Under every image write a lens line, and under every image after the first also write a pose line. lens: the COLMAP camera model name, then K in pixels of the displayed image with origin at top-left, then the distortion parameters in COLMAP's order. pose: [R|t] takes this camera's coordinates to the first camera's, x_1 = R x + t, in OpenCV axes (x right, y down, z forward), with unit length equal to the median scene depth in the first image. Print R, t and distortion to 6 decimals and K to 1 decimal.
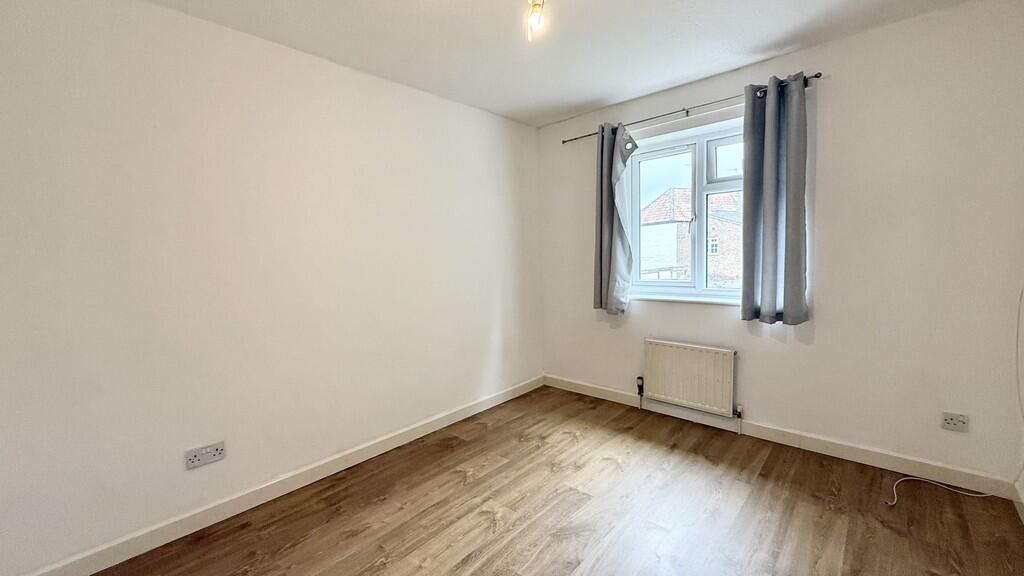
lens RADIAL K [[414.2, 0, 511.6], [0, 414.2, 285.6], [0, 0, 1]] dist [-0.000513, -0.000038]
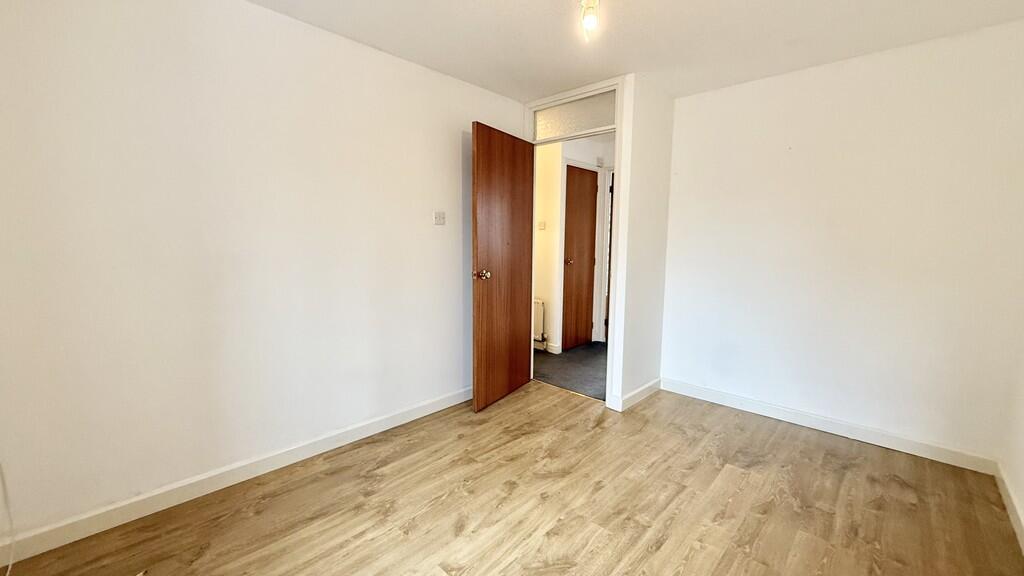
lens RADIAL K [[414.2, 0, 509.6], [0, 414.2, 286.3], [0, 0, 1]] dist [-0.000513, -0.000038]
pose [[-0.999659, 0.018332, 0.018623, 0.223797], [0.021563, 0.981238, 0.191591, -0.156620], [-0.014761, 0.191927, -0.981298, 1.881018]]
